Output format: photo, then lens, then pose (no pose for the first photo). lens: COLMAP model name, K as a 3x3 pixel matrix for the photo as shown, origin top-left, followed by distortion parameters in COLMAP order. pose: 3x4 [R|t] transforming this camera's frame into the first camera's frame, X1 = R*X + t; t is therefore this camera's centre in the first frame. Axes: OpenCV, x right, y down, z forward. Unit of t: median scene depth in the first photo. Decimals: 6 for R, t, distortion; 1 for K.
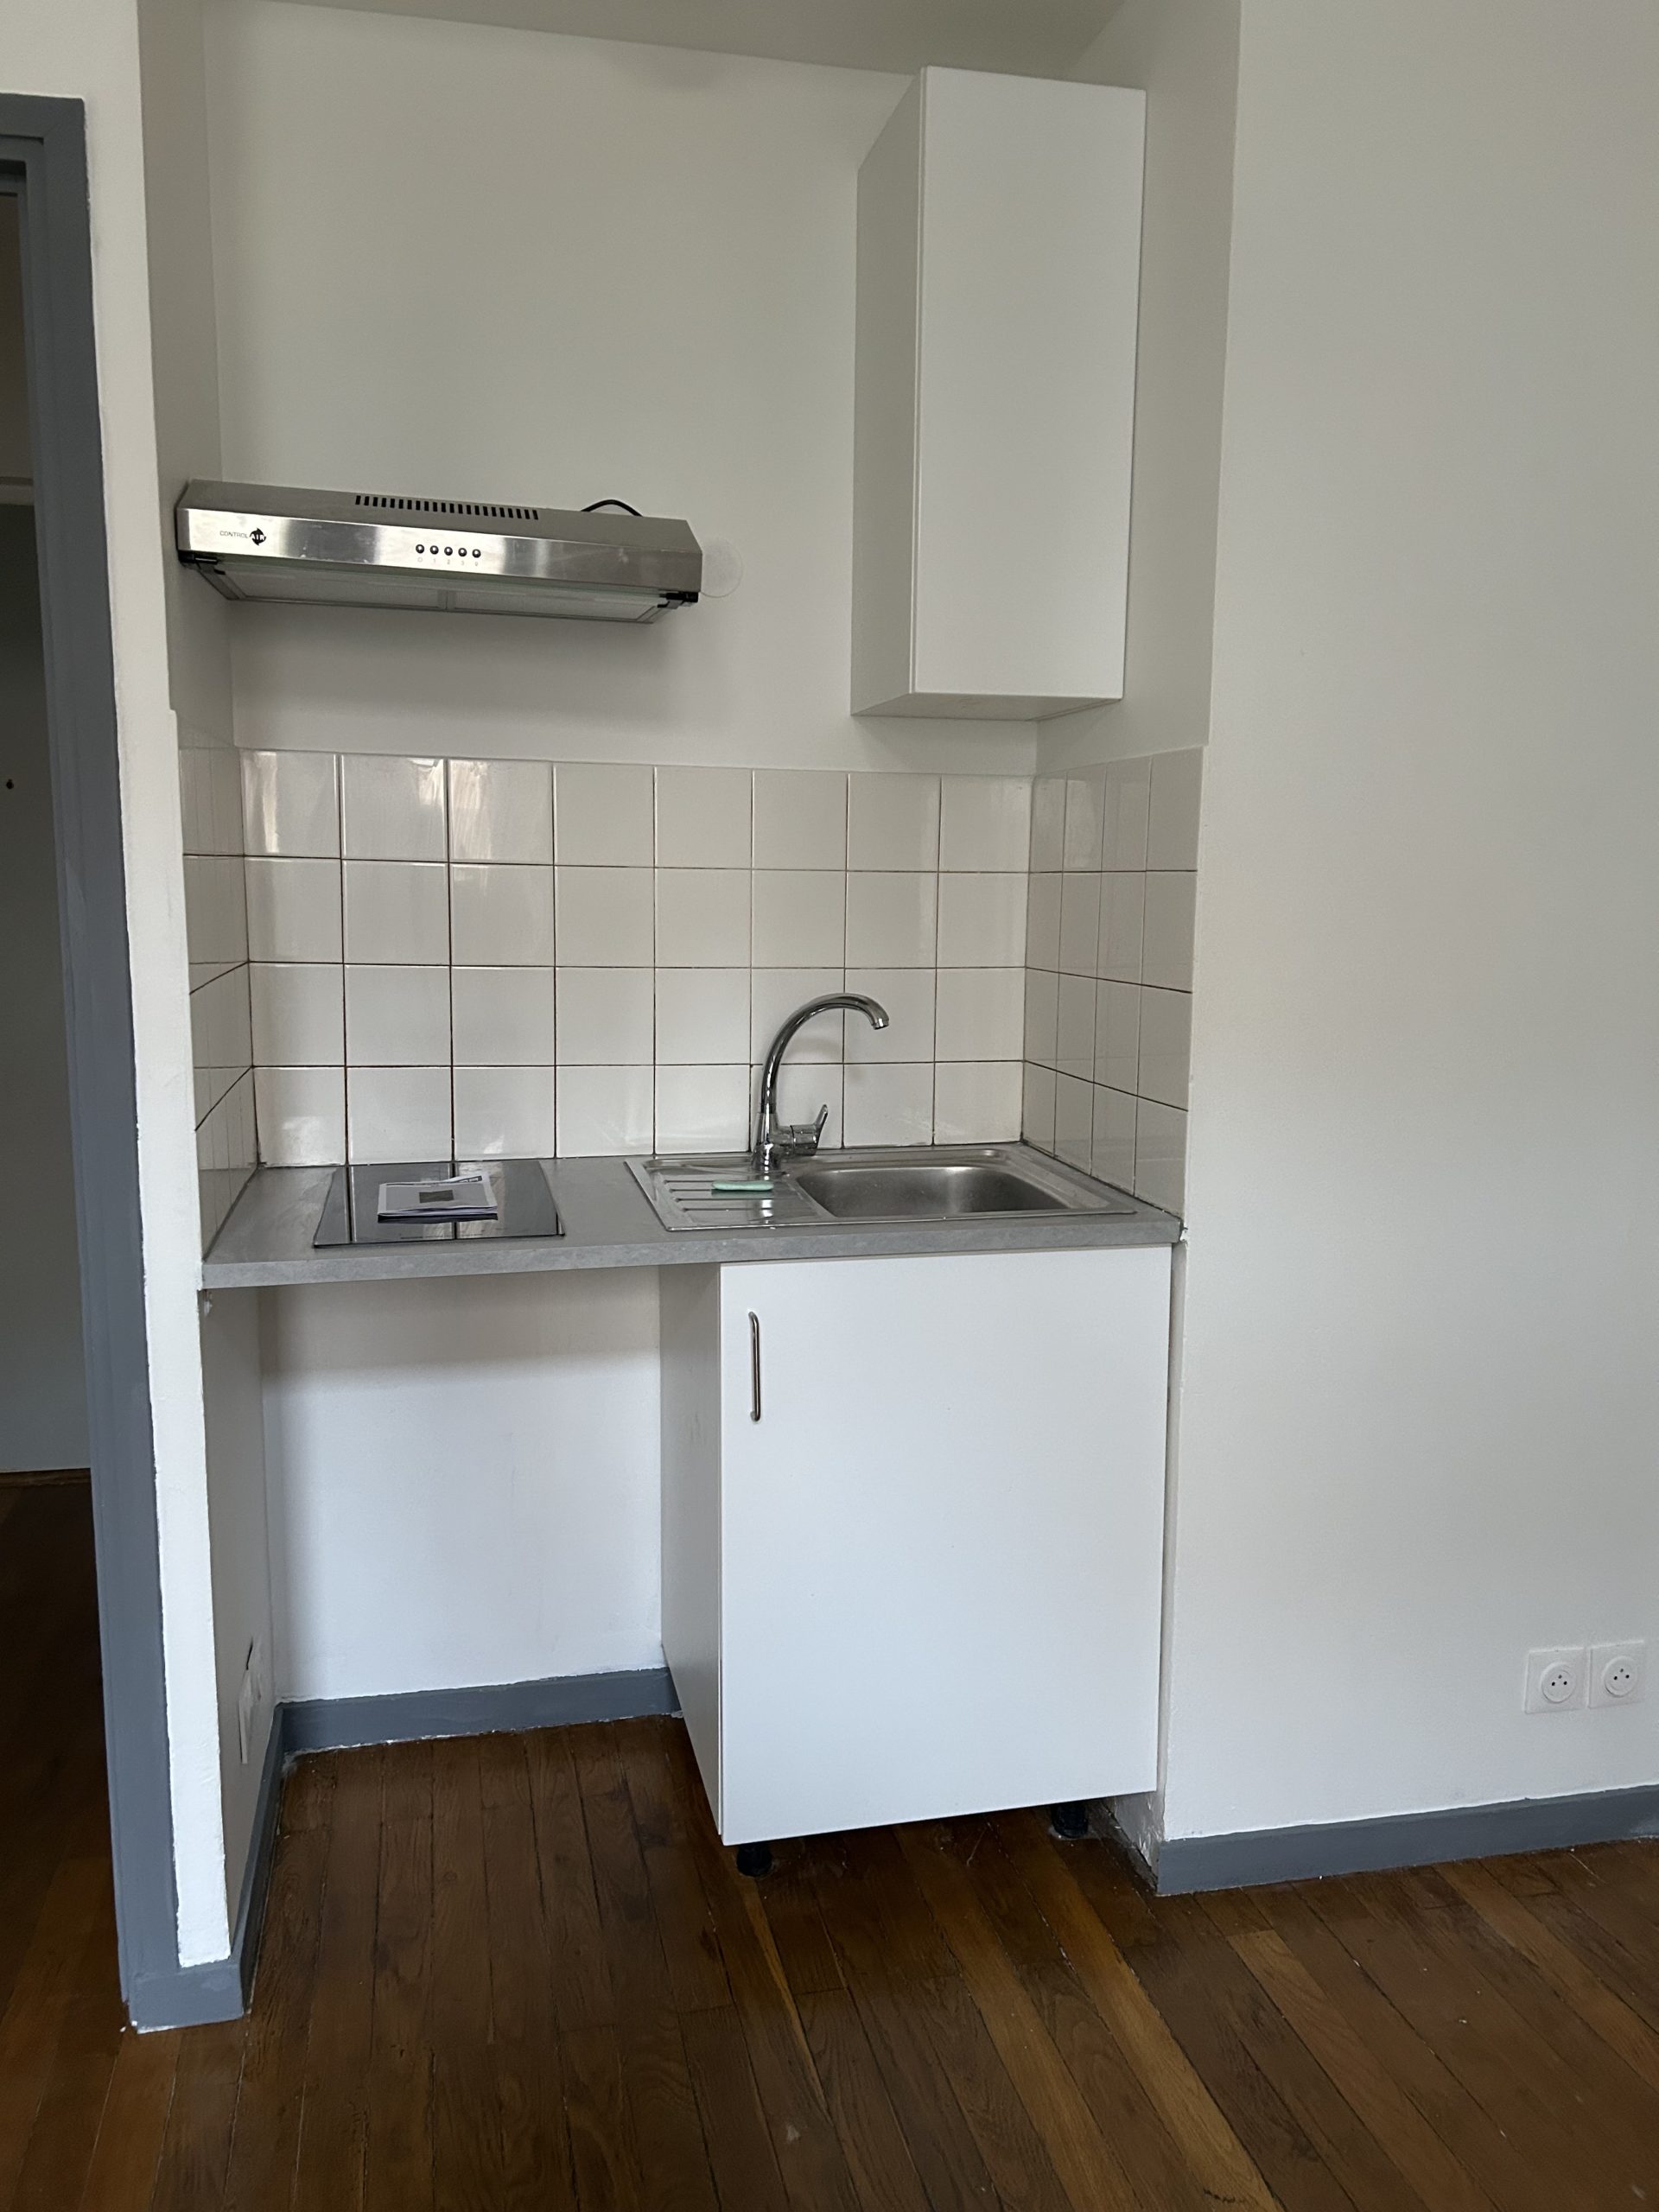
lens RADIAL K [[1657.7, 0, 825.5], [0, 1657.7, 1113.4], [0, 0, 1]] dist [0.038892, -0.015516]
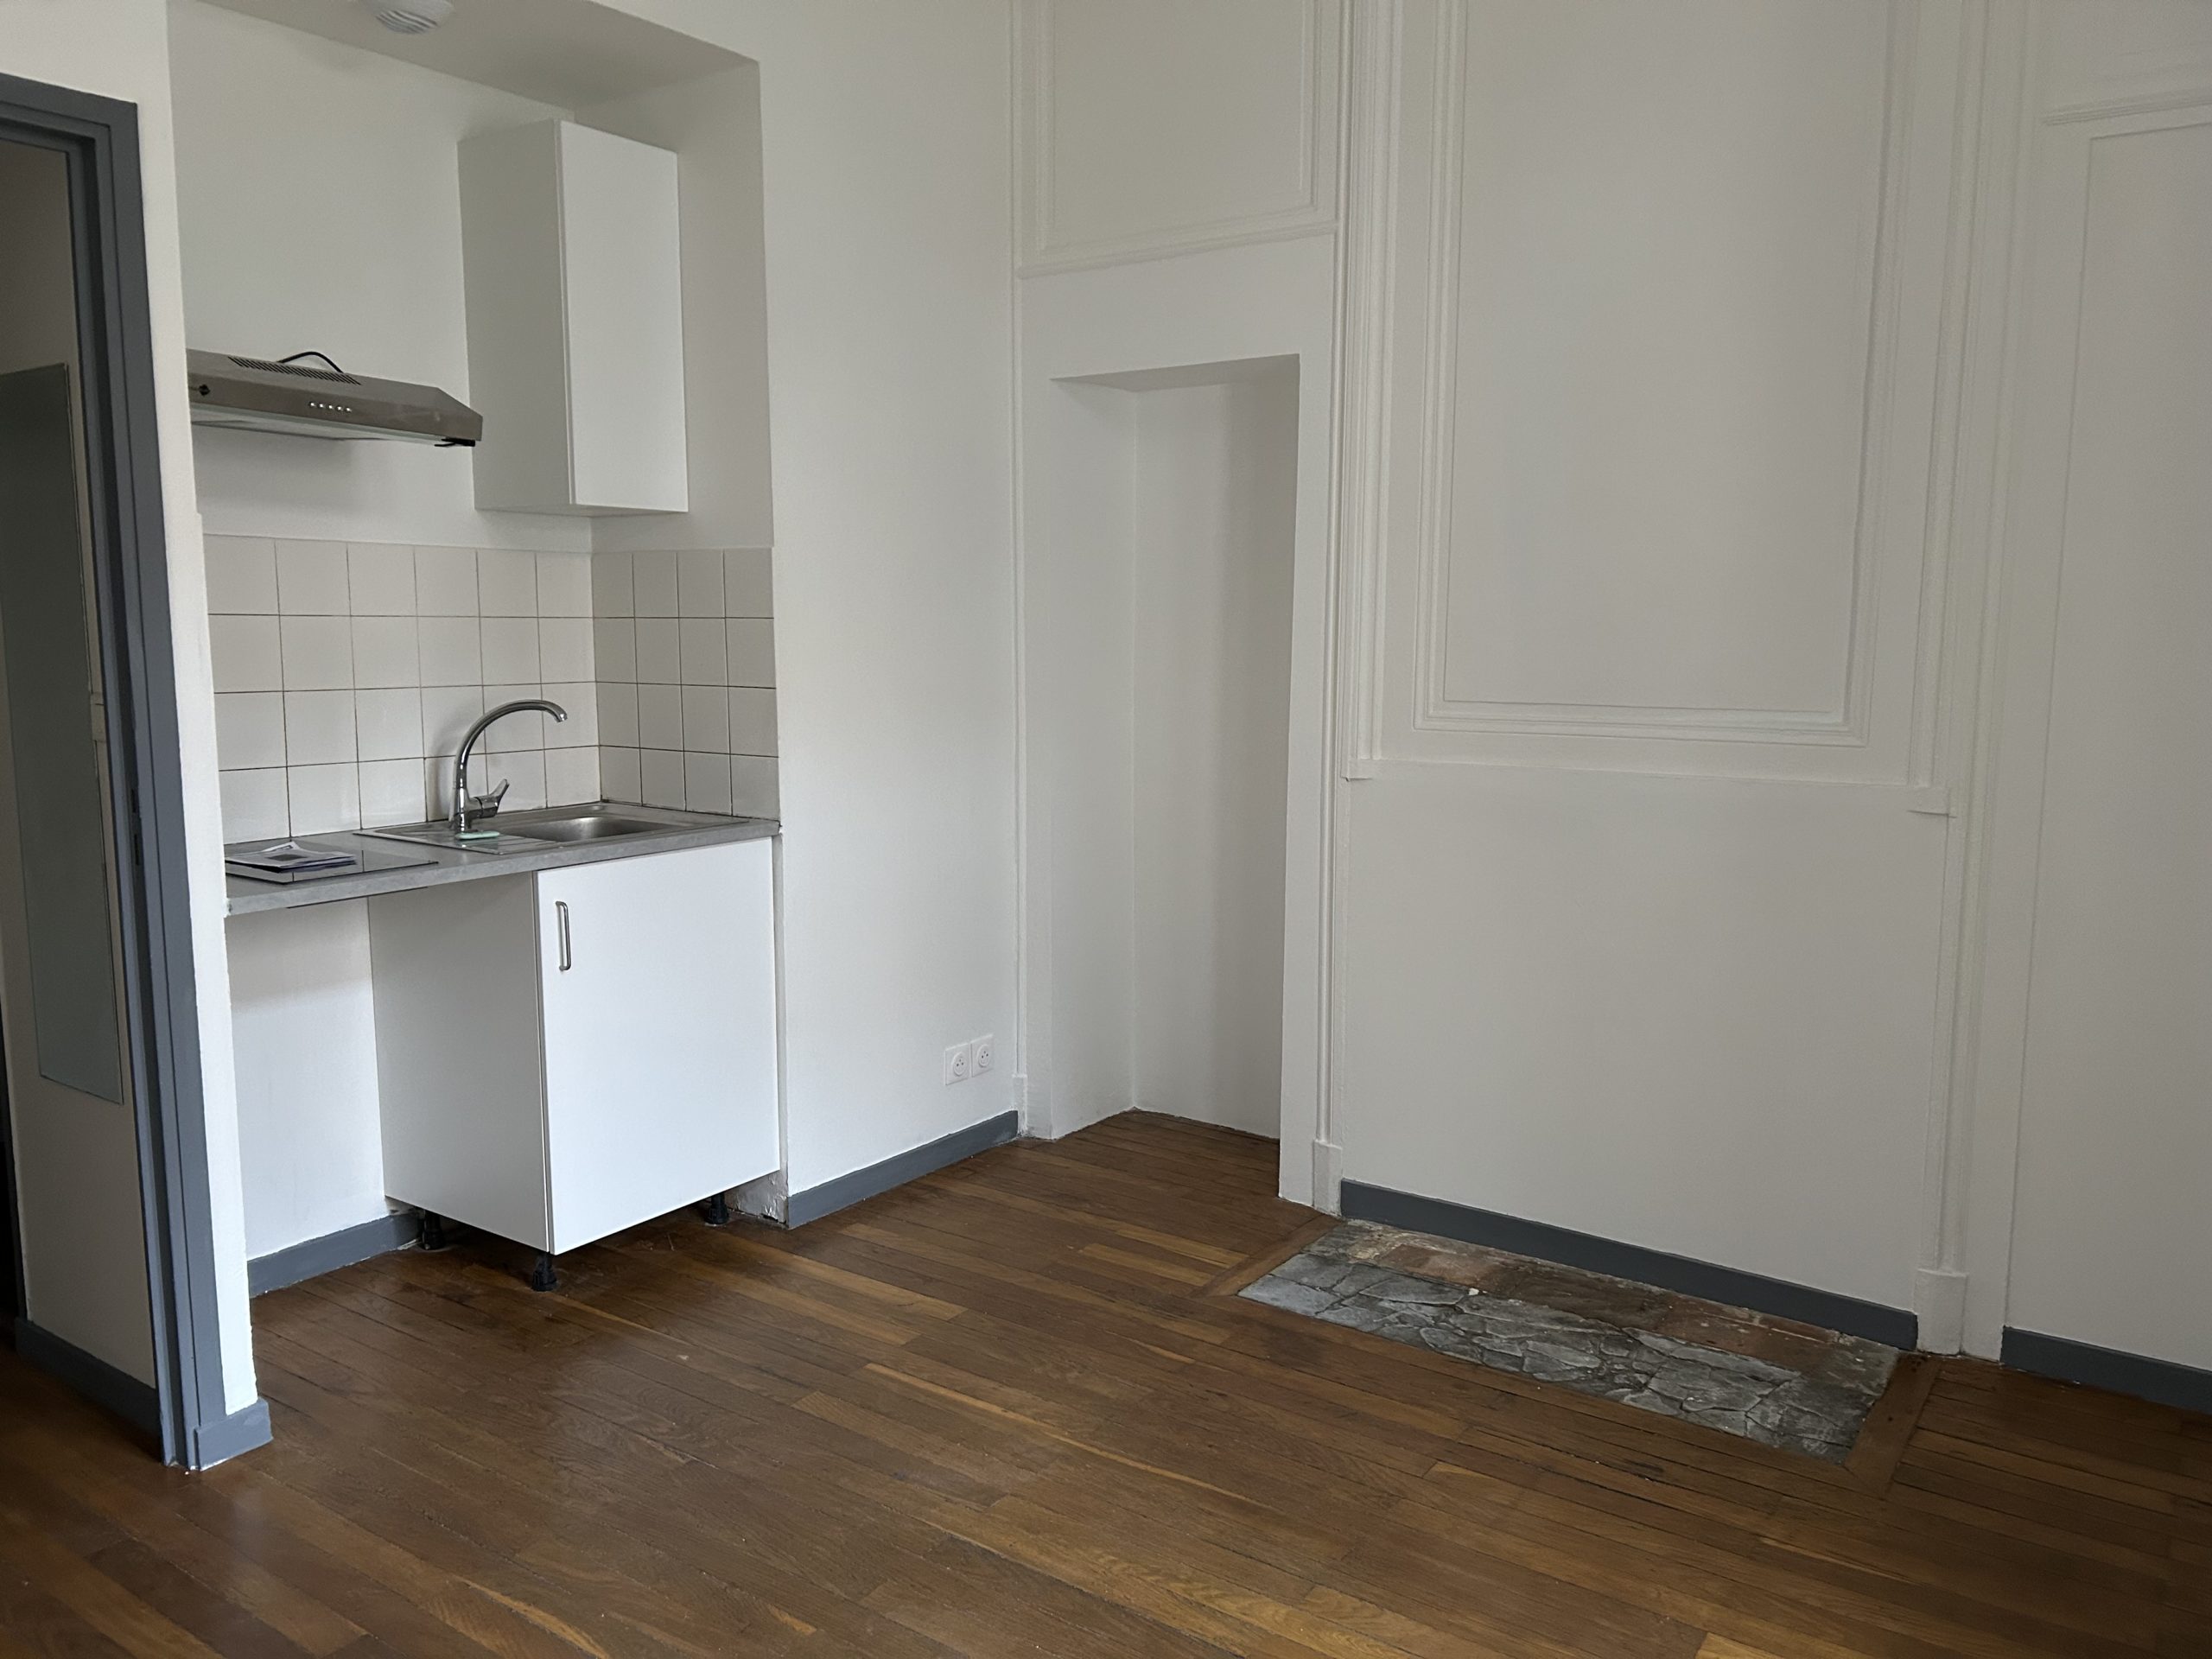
lens RADIAL K [[1657.7, 0, 1107.1], [0, 1657.7, 824.7], [0, 0, 1]] dist [0.038892, -0.015516]
pose [[0.739337, -0.091857, 0.667040, -0.667594], [0.103838, 0.994354, 0.021839, 0.064644], [-0.665281, 0.053118, 0.744701, -0.492505]]
